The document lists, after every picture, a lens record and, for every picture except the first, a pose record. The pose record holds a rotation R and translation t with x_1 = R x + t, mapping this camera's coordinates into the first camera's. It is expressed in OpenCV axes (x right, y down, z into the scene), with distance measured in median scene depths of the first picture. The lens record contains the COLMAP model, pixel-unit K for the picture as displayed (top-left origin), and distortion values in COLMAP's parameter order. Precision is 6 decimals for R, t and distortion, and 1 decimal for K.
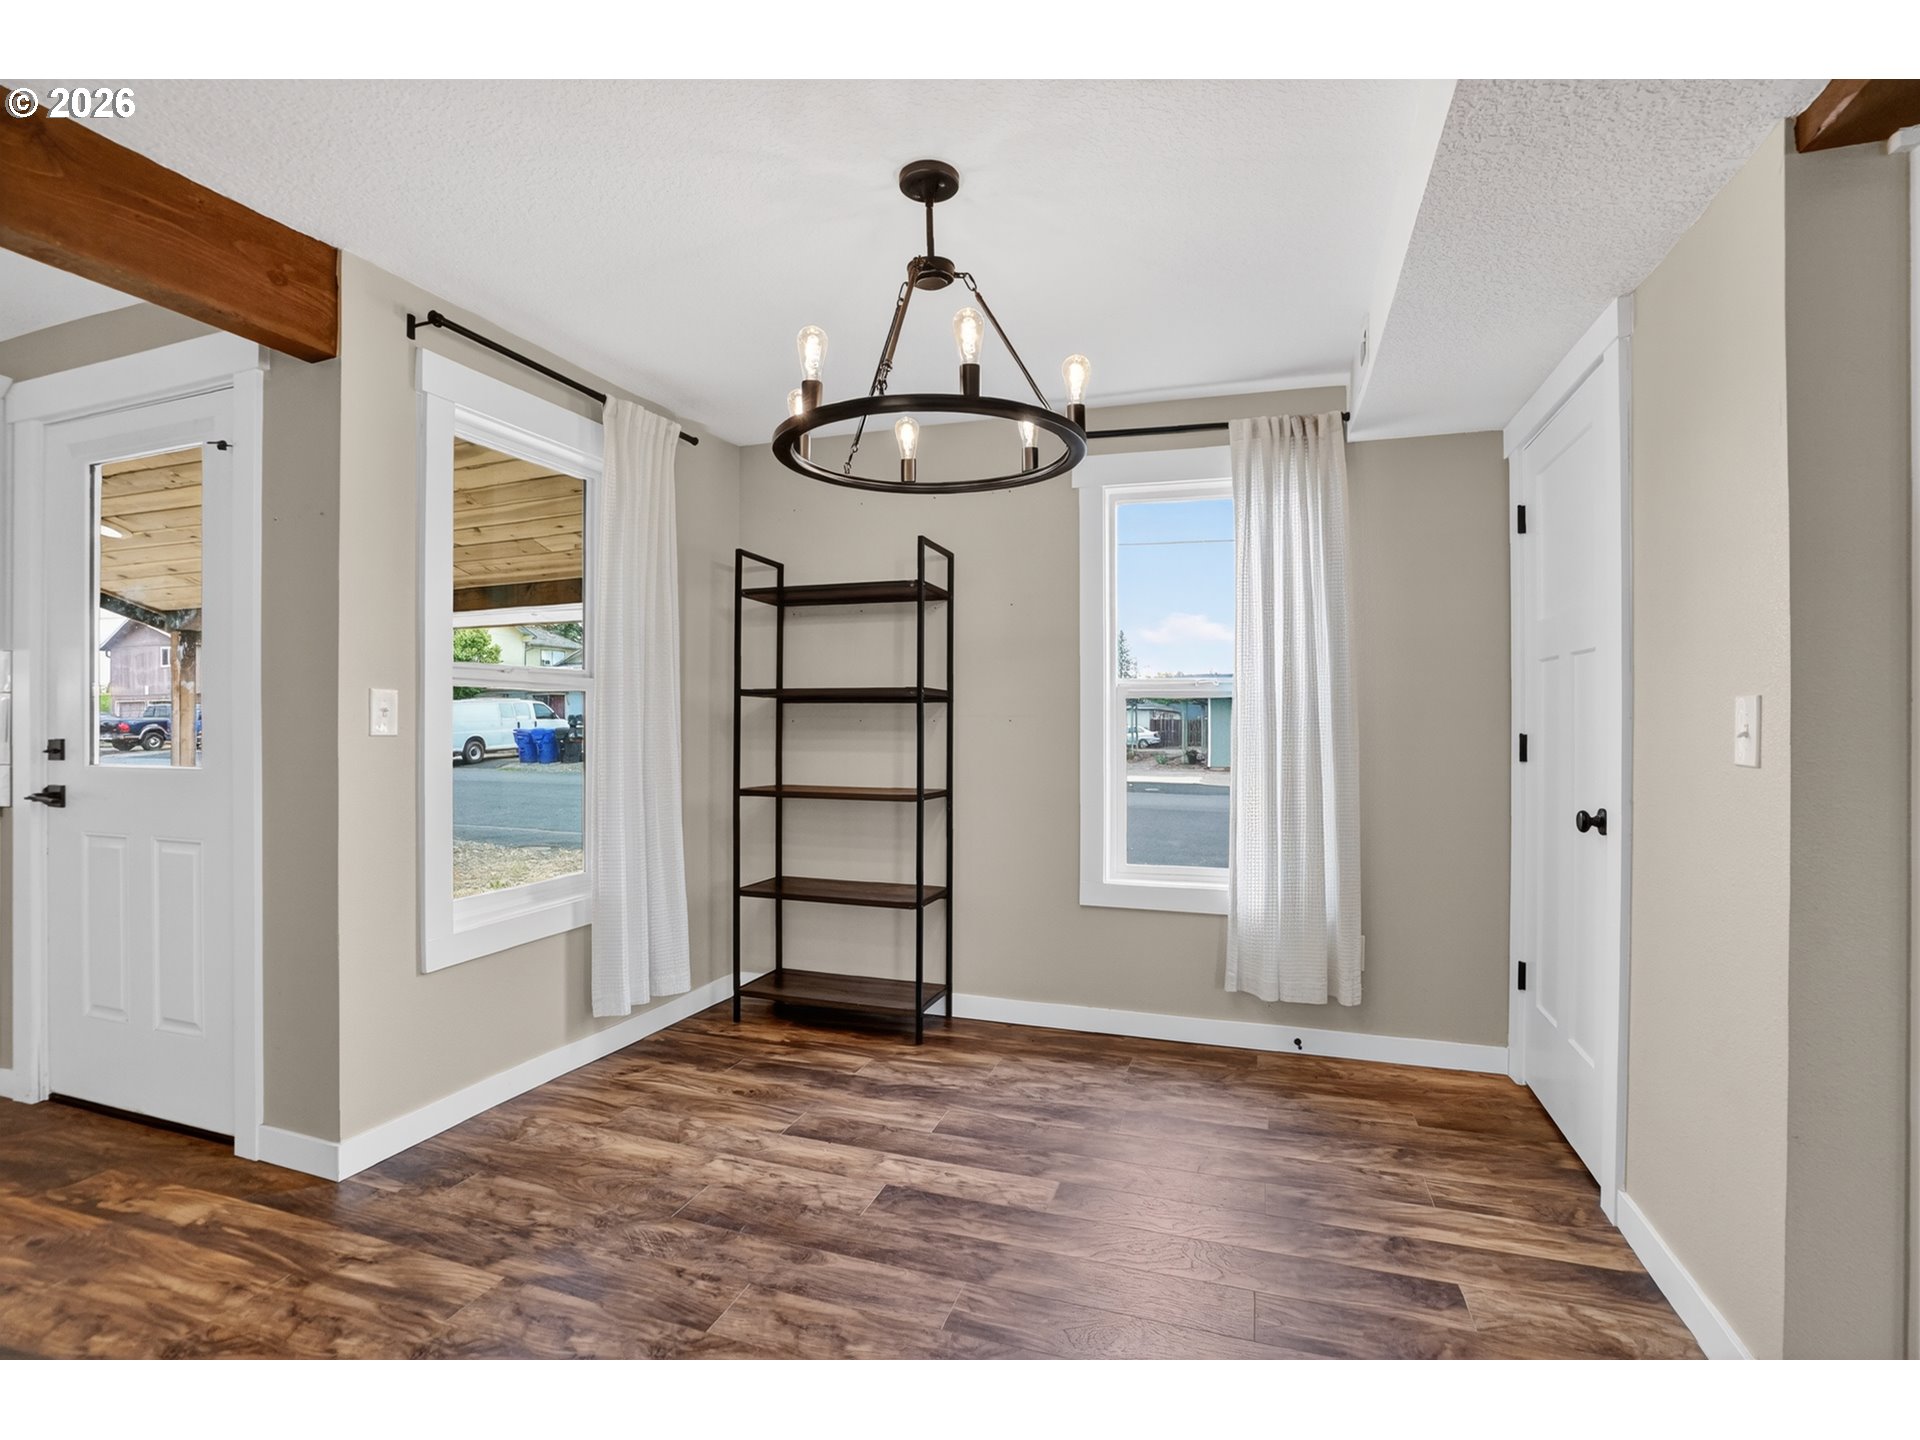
lens RADIAL K [[889.4, 0, 963.7], [0, 889.4, 727.7], [0, 0, 1]] dist [-0.045662, 0.019146]
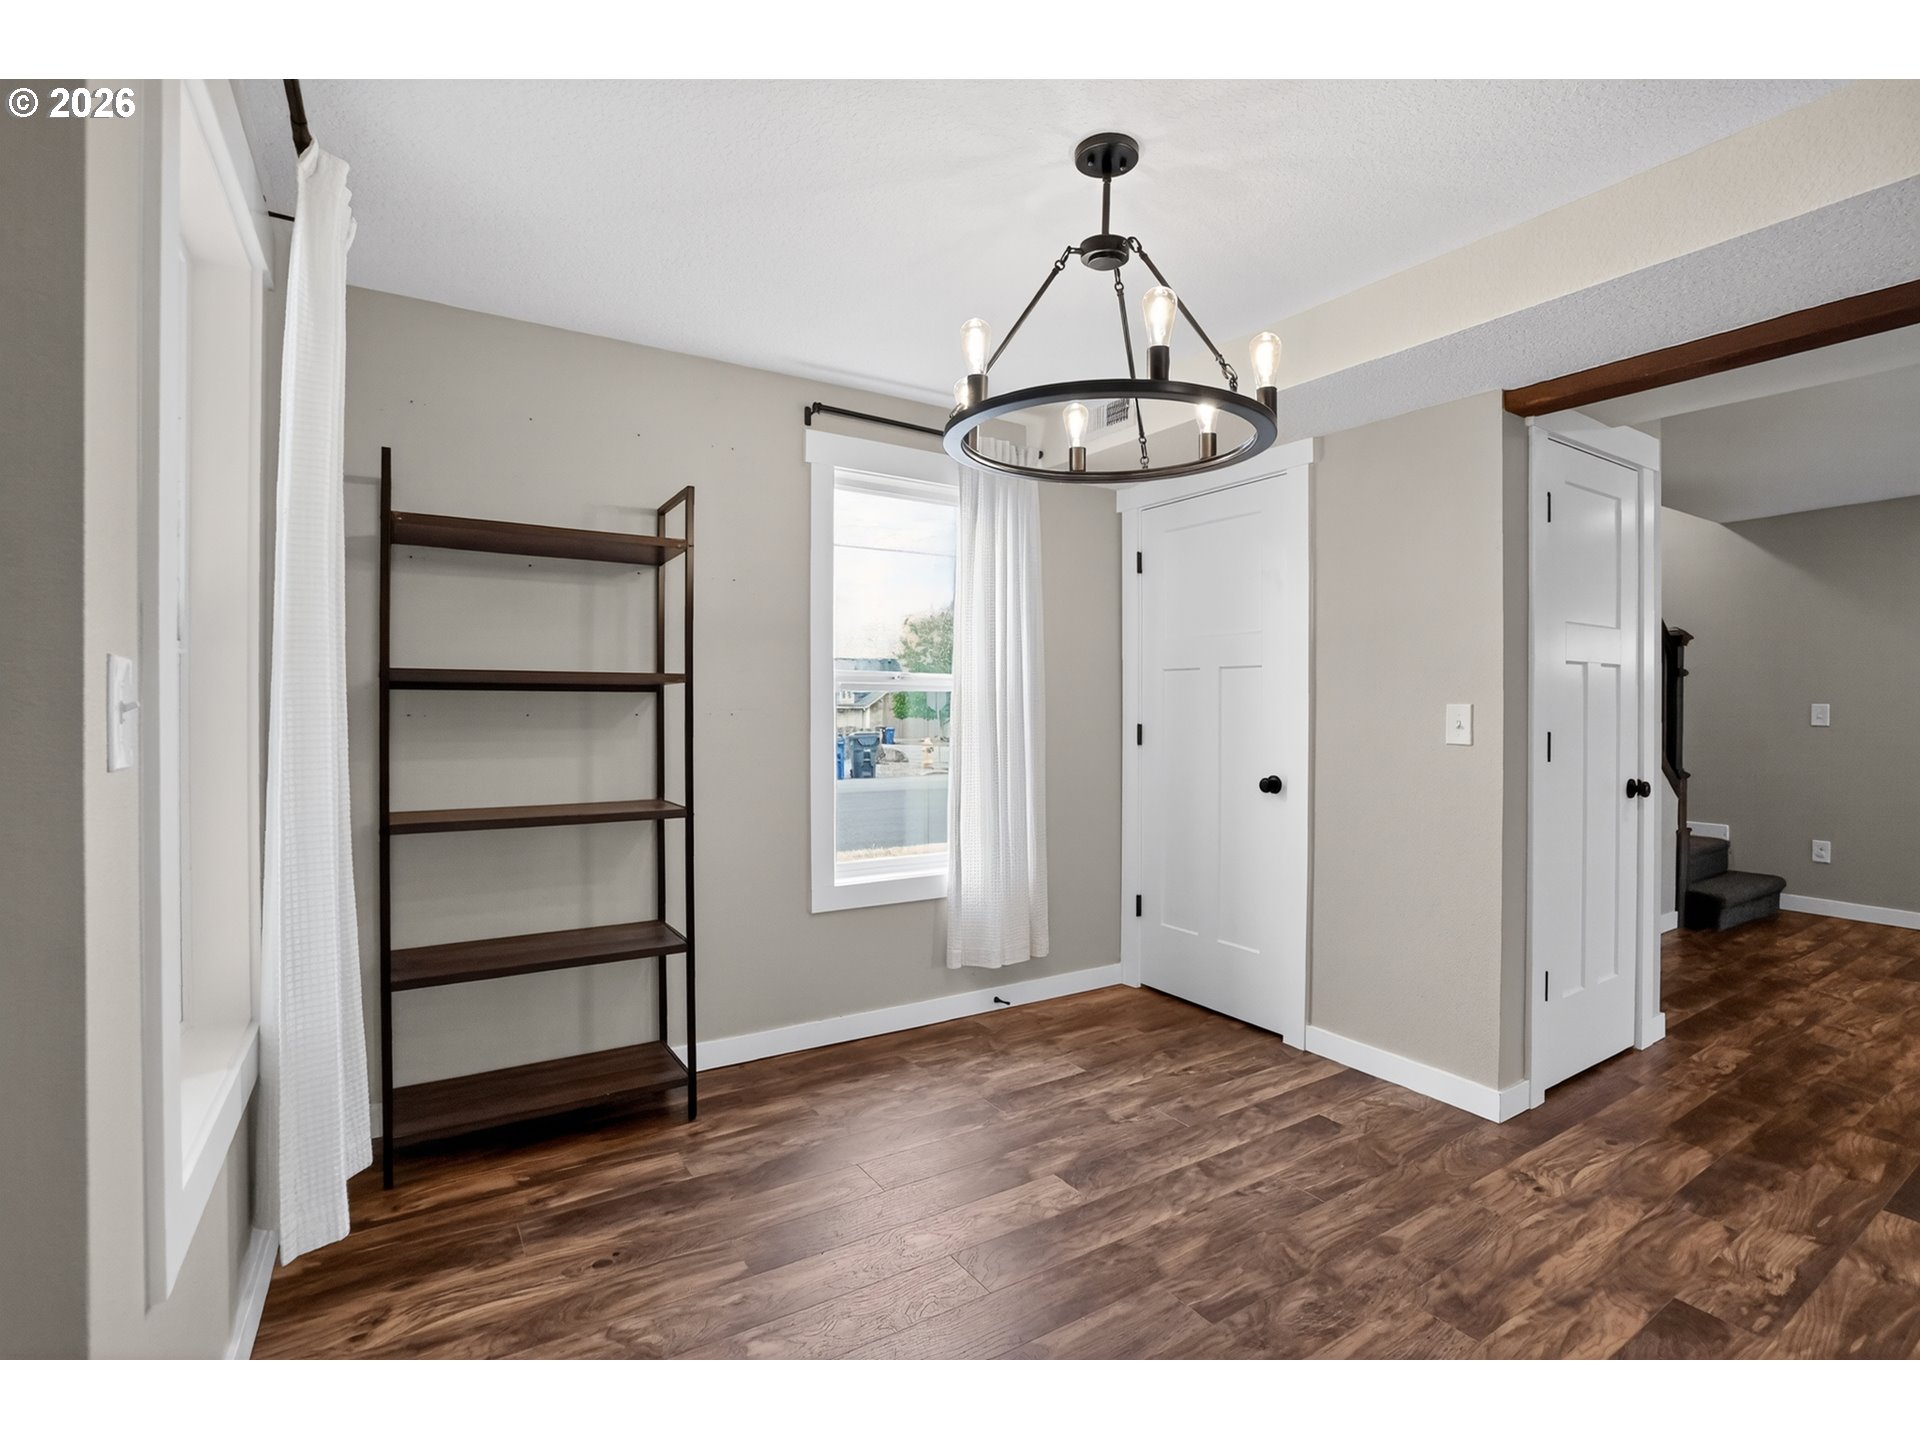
lens RADIAL K [[889.4, 0, 963.7], [0, 889.4, 727.7], [0, 0, 1]] dist [-0.045662, 0.019146]
pose [[0.626842, -0.005347, 0.779128, -0.562504], [-0.001687, 0.999965, 0.008220, -0.000009], [-0.779145, -0.006467, 0.626811, 0.349299]]
